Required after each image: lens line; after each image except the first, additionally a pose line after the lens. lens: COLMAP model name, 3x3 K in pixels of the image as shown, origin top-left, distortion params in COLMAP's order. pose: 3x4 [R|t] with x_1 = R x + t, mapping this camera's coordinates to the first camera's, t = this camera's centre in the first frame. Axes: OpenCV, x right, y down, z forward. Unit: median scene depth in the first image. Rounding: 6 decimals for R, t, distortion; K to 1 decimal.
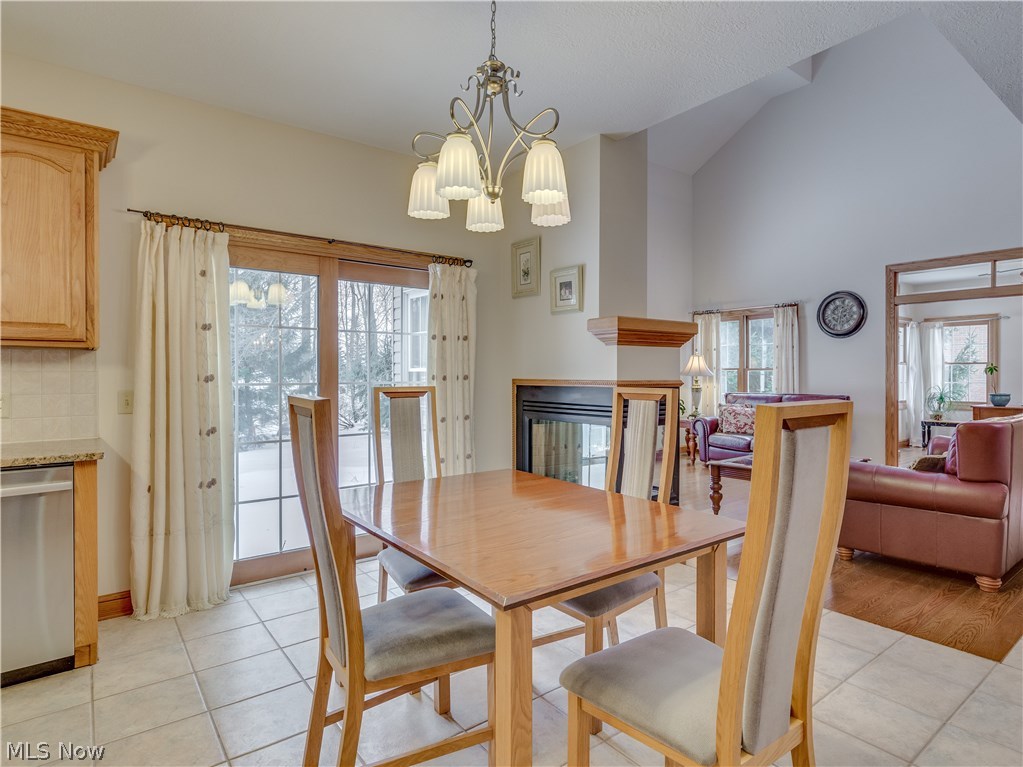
lens RADIAL K [[567.8, 0, 516.9], [0, 567.8, 378.6], [0, 0, 1]] dist [-0.005160, -0.002664]
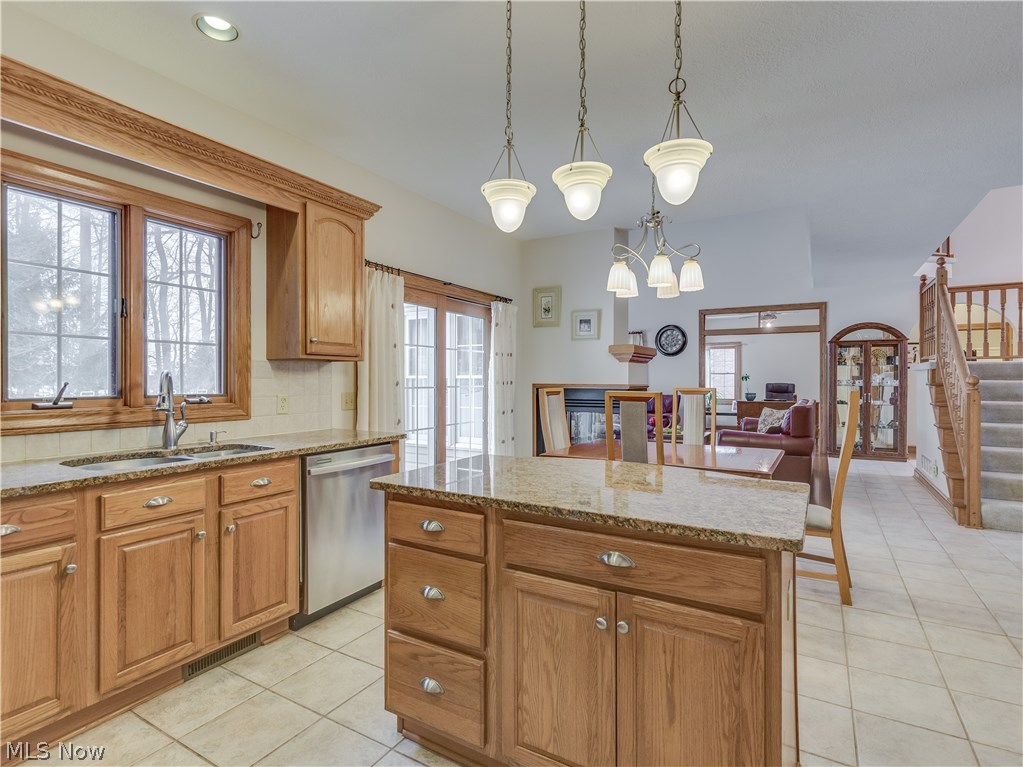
lens RADIAL K [[524.7, 0, 511.5], [0, 524.7, 383.5], [0, 0, 1]] dist [0.002333, 0.000773]
pose [[0.926726, -0.001847, 0.375734, -0.328331], [0.002807, 0.999994, -0.002008, 0.001365], [-0.375728, 0.002916, 0.926726, -0.117798]]
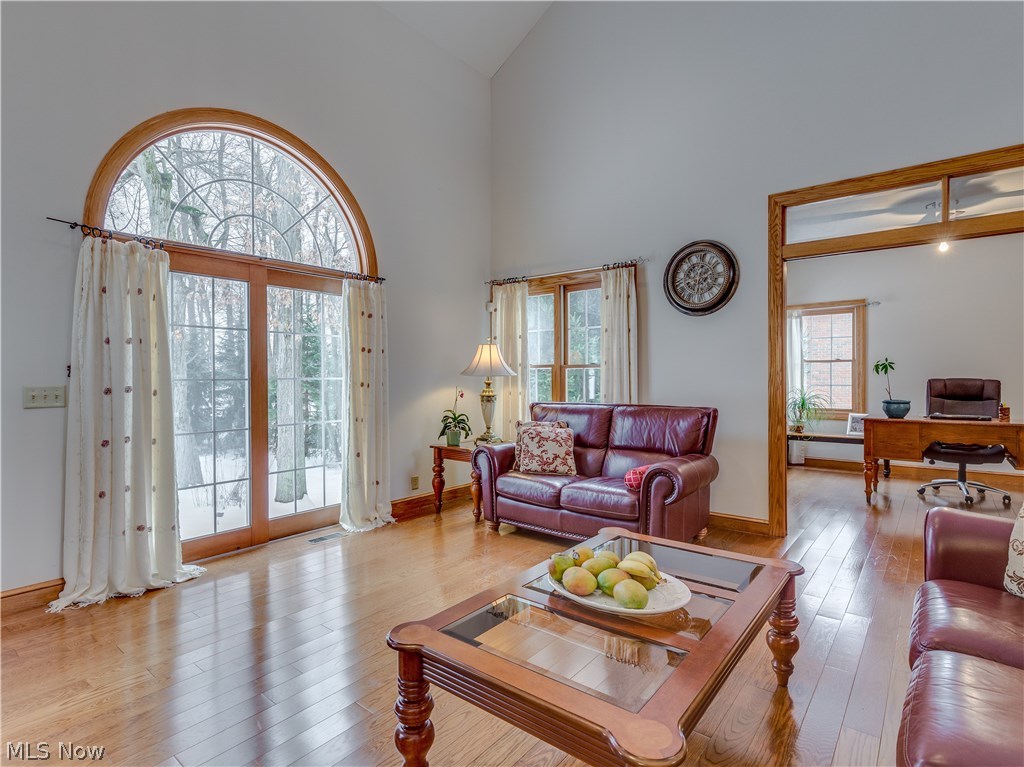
lens RADIAL K [[525.2, 0, 512.0], [0, 525.2, 383.5], [0, 0, 1]] dist [0.002333, 0.000773]
pose [[0.972356, -0.003365, 0.233479, 0.228065], [0.003029, 0.999994, 0.001798, 0.002584], [-0.233484, -0.001041, 0.972360, 0.471625]]
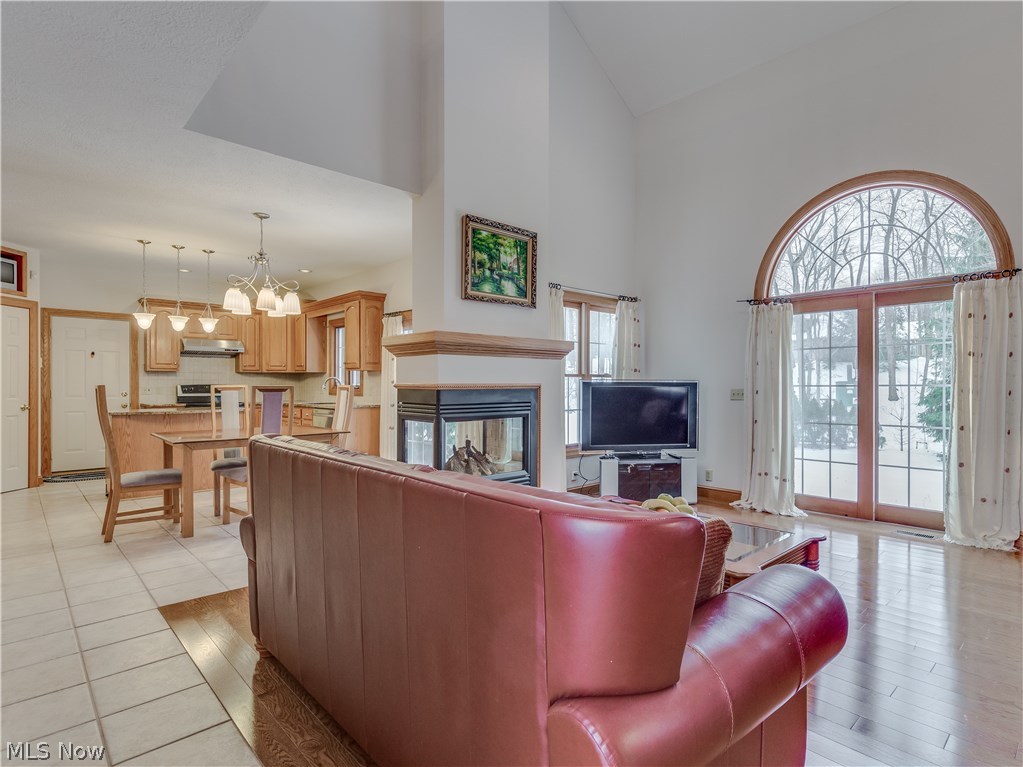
lens RADIAL K [[544.6, 0, 535.3], [0, 544.6, 384.2], [0, 0, 1]] dist [-0.001070, -0.000172]
pose [[0.110163, -0.003145, -0.993909, 0.710049], [-0.004964, 0.999981, -0.003714, 0.001409], [0.993901, 0.005343, 0.110146, 0.559083]]
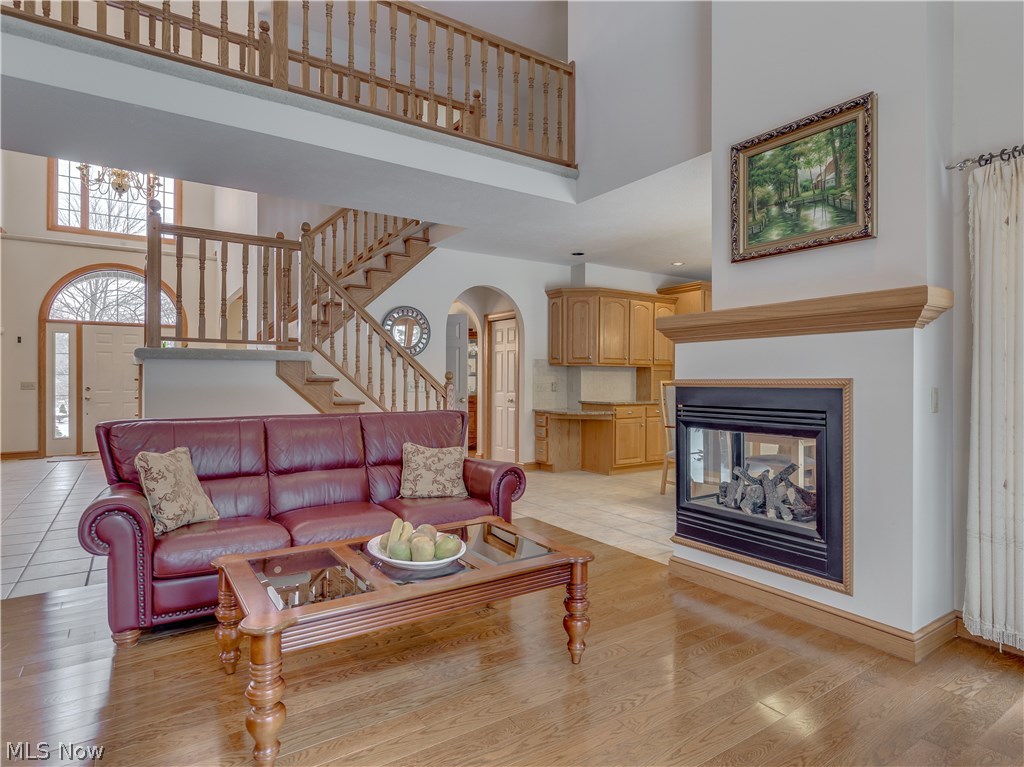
lens RADIAL K [[568.3, 0, 517.4], [0, 568.3, 378.6], [0, 0, 1]] dist [-0.005160, -0.002664]
pose [[-0.998059, -0.001484, 0.062265, 0.252990], [-0.001096, 0.999980, 0.006255, -0.003524], [-0.062273, 0.006174, -0.998040, 1.012805]]
